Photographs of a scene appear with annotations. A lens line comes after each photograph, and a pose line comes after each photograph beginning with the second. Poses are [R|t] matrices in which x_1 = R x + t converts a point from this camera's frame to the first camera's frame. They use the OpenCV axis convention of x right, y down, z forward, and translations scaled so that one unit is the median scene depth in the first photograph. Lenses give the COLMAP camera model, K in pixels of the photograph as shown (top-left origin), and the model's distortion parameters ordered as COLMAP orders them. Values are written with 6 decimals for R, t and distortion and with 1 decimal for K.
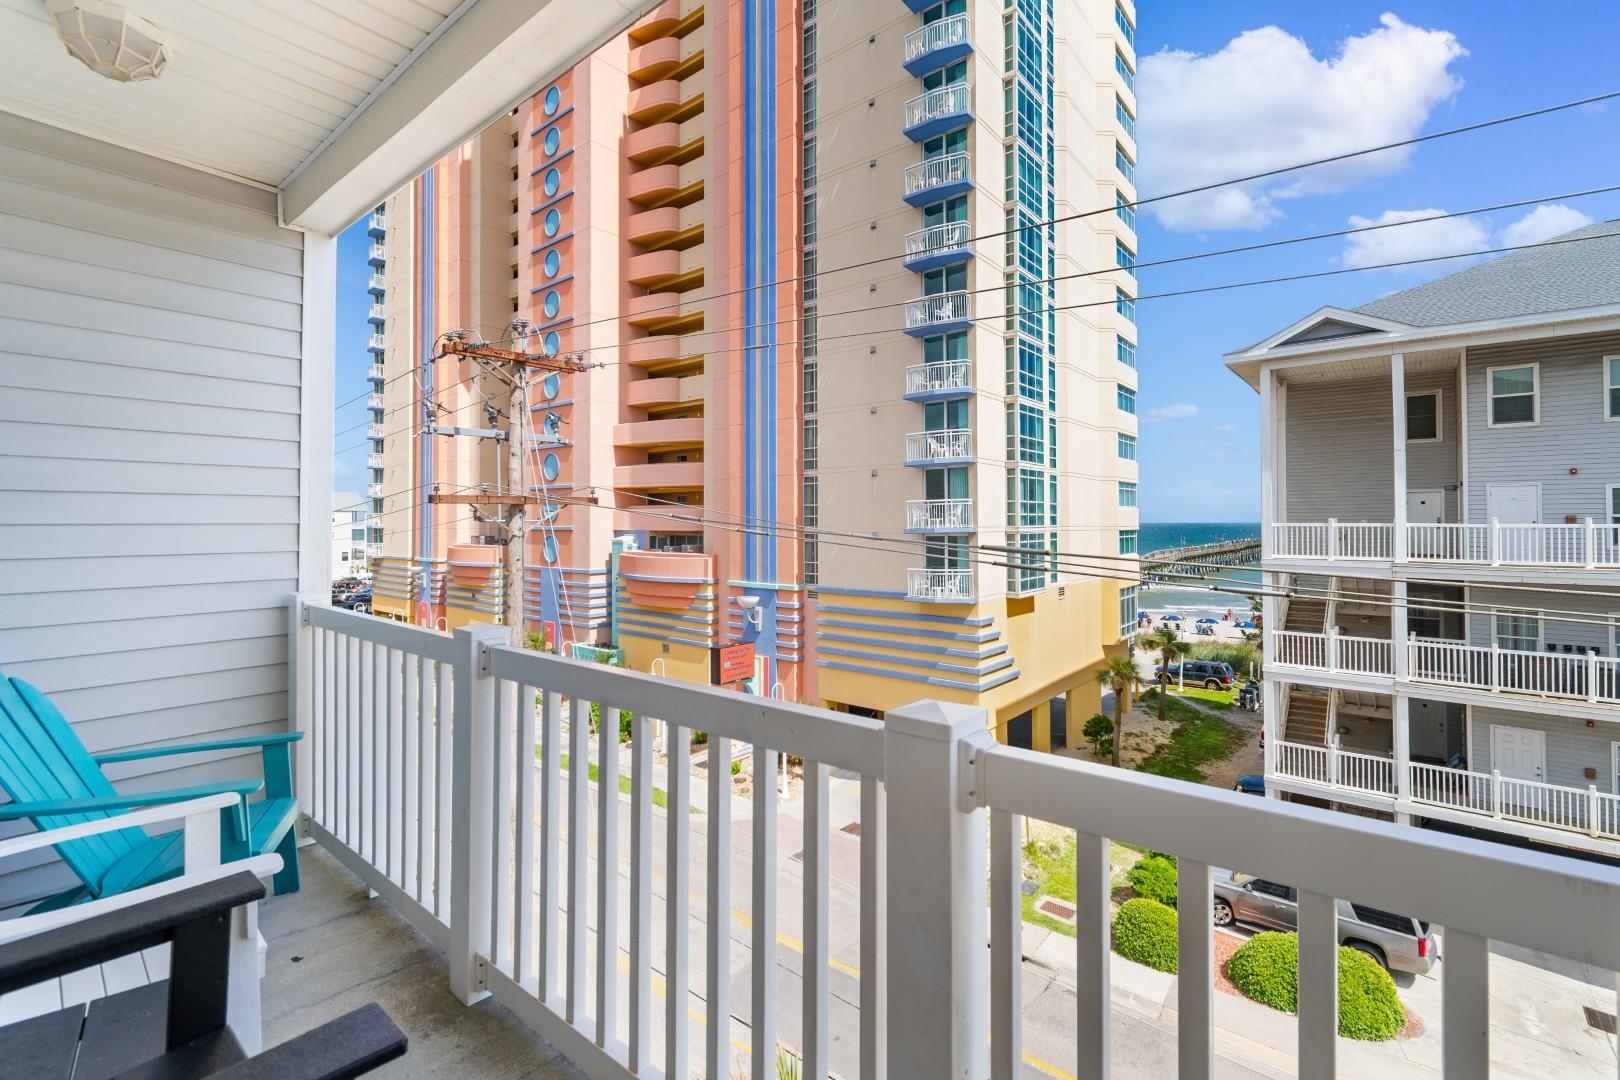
lens RADIAL K [[719.1, 0, 822.3], [0, 719.1, 516.1], [0, 0, 1]] dist [-0.000781, 0.000182]
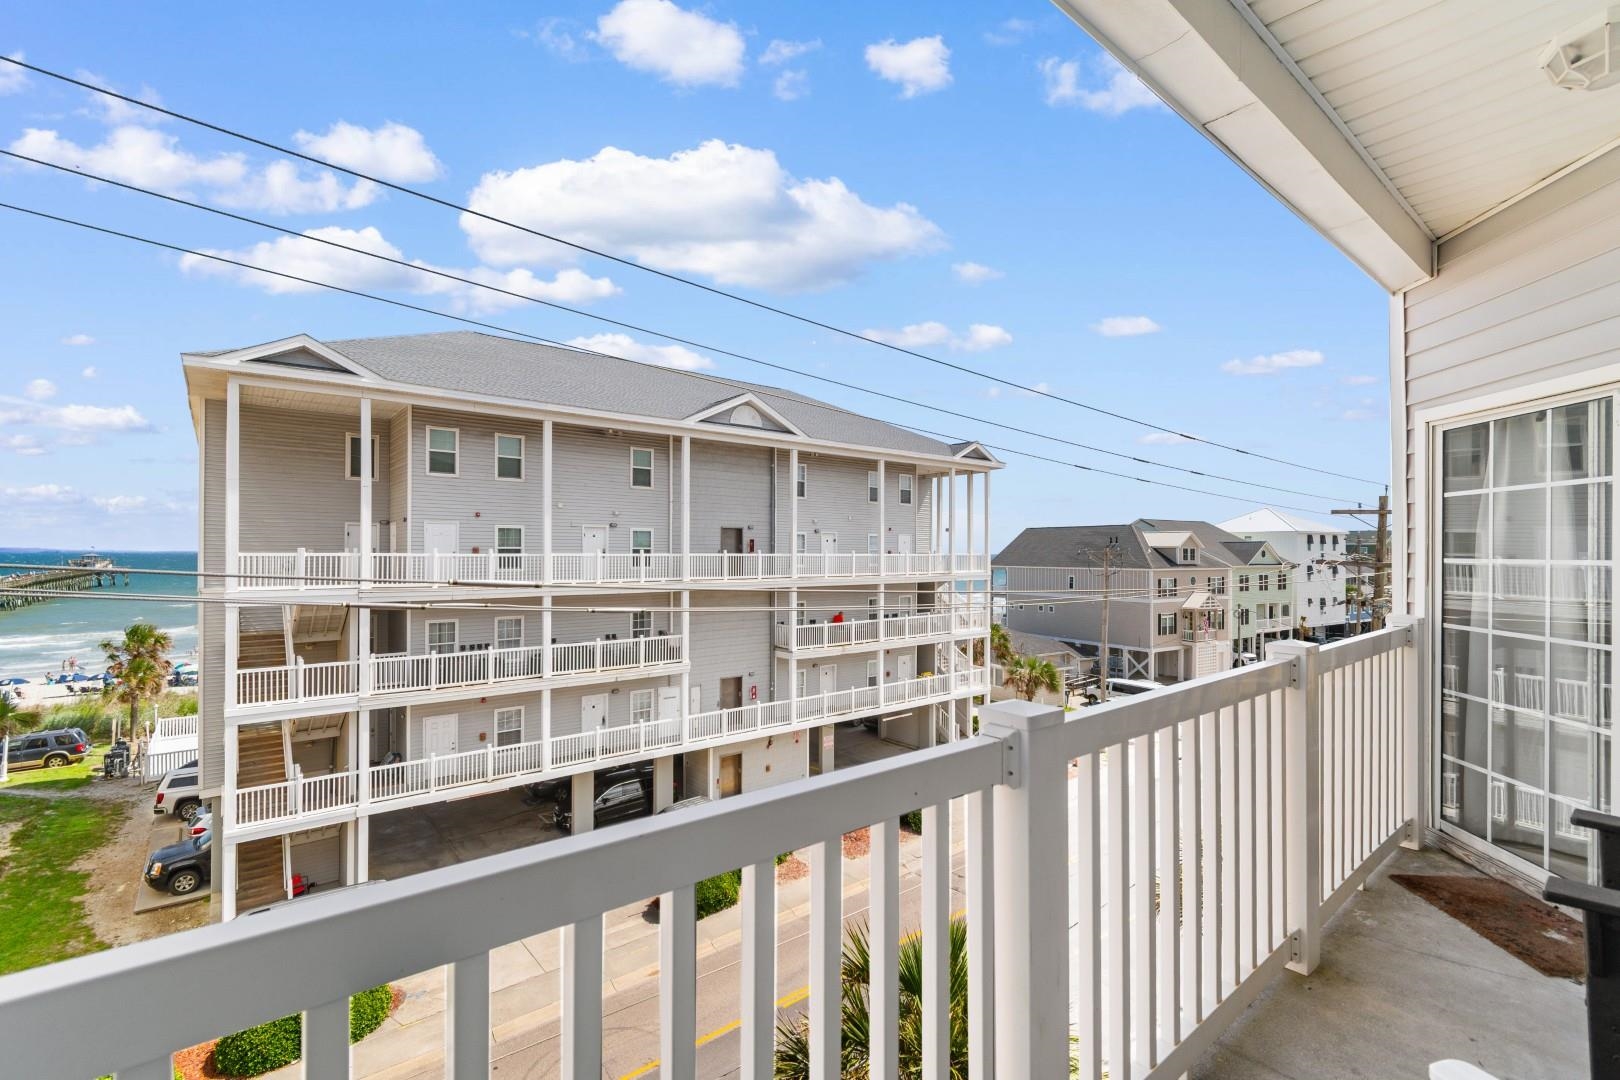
lens RADIAL K [[719.1, 0, 811.0], [0, 719.1, 548.4], [0, 0, 1]] dist [-0.000781, 0.000182]
pose [[0.196506, 0.007305, 0.980475, -0.138631], [-0.011846, 0.999917, -0.005076, 0.000313], [-0.980431, -0.010618, 0.196577, 0.117185]]
